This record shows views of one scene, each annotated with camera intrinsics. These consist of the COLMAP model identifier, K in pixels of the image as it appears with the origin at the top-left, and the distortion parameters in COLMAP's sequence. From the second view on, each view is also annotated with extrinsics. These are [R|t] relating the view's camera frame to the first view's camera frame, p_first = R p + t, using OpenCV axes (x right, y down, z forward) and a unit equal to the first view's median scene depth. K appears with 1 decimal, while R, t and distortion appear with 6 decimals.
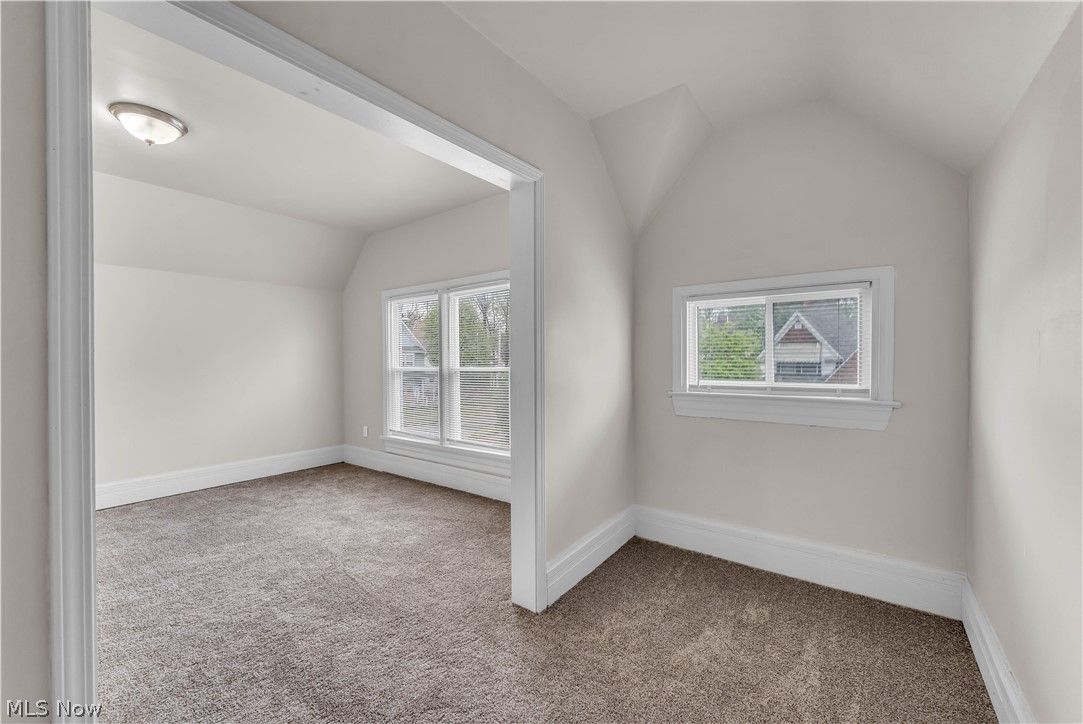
lens RADIAL K [[440.5, 0, 544.7], [0, 440.5, 360.3], [0, 0, 1]] dist [-0.003164, 0.000134]
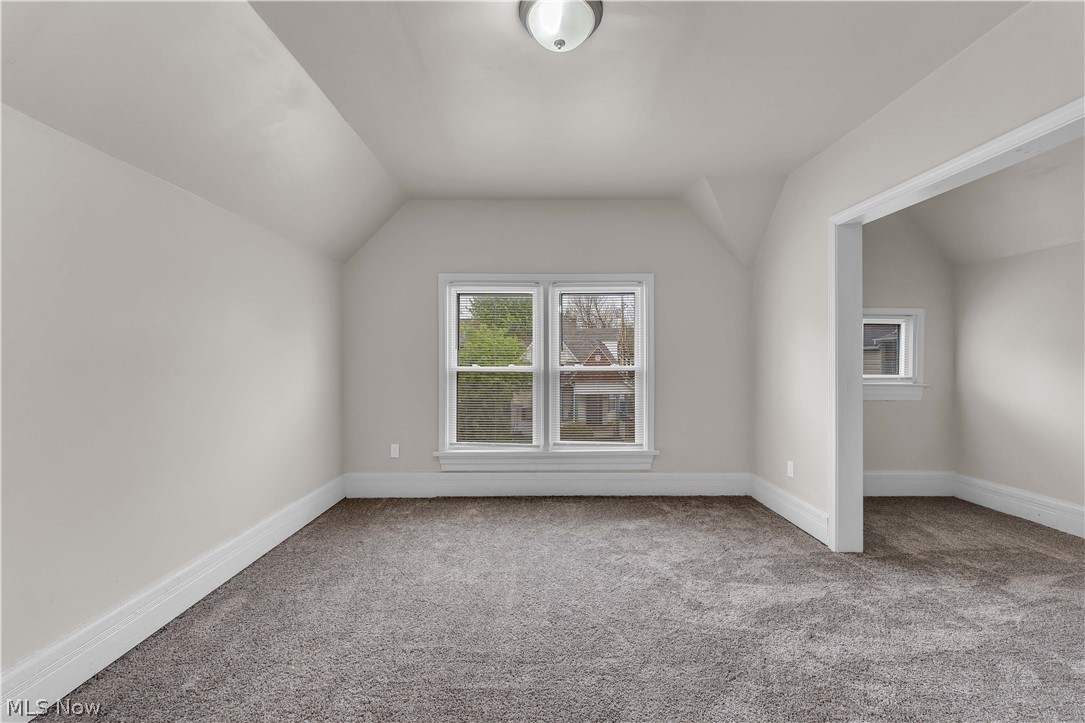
lens RADIAL K [[441.3, 0, 539.8], [0, 441.3, 360.2], [0, 0, 1]] dist [-0.003164, 0.000134]
pose [[0.793557, 0.006410, 0.608462, -0.801012], [-0.003760, 0.999977, -0.005629, 0.007426], [-0.608484, 0.002179, 0.793563, 0.275652]]
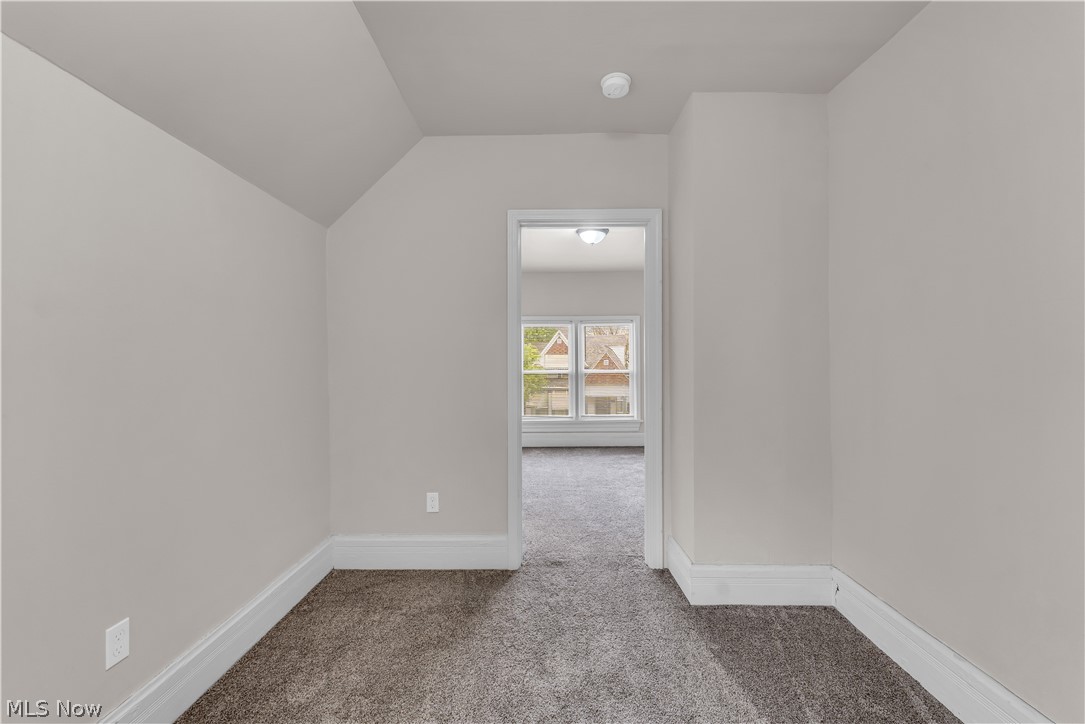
lens RADIAL K [[441.3, 0, 531.5], [0, 441.3, 363.2], [0, 0, 1]] dist [-0.003164, 0.000134]
pose [[0.814751, 0.004147, 0.579796, -1.268823], [0.000843, 0.999965, -0.008335, 0.002952], [-0.579811, 0.007280, 0.814719, -0.185124]]
